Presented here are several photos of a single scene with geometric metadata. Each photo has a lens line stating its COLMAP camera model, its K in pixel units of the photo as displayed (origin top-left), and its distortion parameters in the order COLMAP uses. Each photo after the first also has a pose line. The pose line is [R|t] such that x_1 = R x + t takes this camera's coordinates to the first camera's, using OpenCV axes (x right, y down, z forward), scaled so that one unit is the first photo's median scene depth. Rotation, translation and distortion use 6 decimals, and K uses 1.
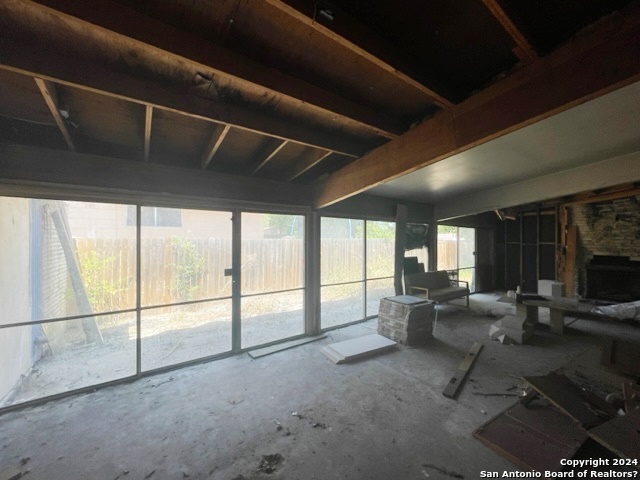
lens RADIAL K [[256.9, 0, 319.4], [0, 256.9, 239.0], [0, 0, 1]] dist [-0.009660, 0.000463]
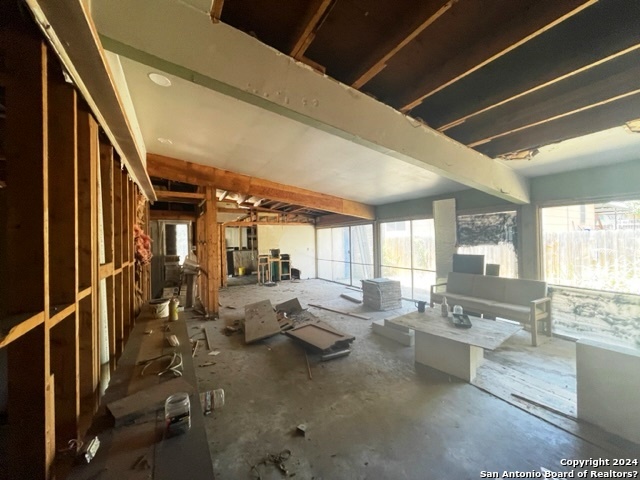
lens RADIAL K [[256.9, 0, 318.2], [0, 256.9, 238.6], [0, 0, 1]] dist [-0.009660, 0.000463]
pose [[-0.099883, -0.005858, -0.994982, 1.168300], [0.025345, 0.999643, -0.008430, 0.010110], [0.994676, -0.026059, -0.099699, 0.541634]]
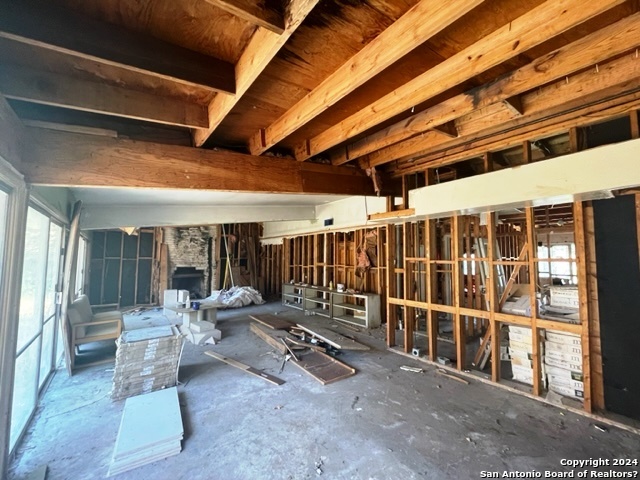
lens RADIAL K [[256.9, 0, 320.9], [0, 256.9, 239.8], [0, 0, 1]] dist [-0.009660, 0.000463]
pose [[-0.056900, 0.063390, 0.996365, -0.311168], [-0.010111, 0.997895, -0.064065, -0.000450], [-0.998329, -0.013719, -0.056139, 0.351713]]
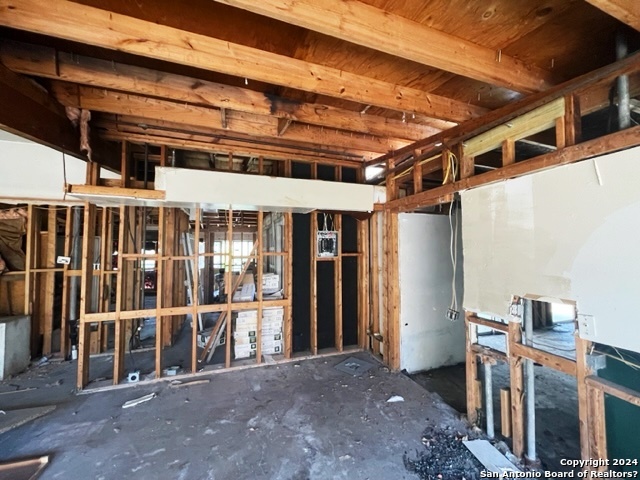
lens RADIAL K [[256.9, 0, 317.2], [0, 256.9, 239.5], [0, 0, 1]] dist [-0.009660, 0.000463]
pose [[-0.964471, 0.015049, 0.263761, -0.149158], [0.001923, 0.998750, -0.049952, -0.001225], [-0.264183, -0.047670, -0.963294, 0.459293]]
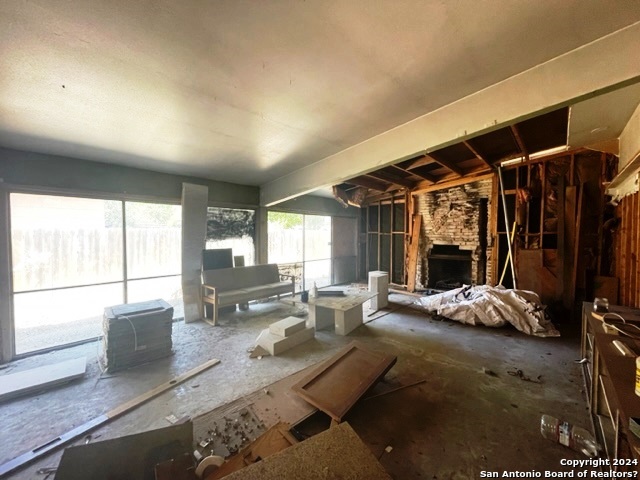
lens RADIAL K [[256.9, 0, 323.1], [0, 256.9, 237.4], [0, 0, 1]] dist [-0.009660, 0.000463]
pose [[0.978972, -0.005580, 0.203917, 0.479801], [0.000401, 0.999677, 0.025429, 0.011307], [-0.203993, -0.024813, 0.978658, 0.115795]]
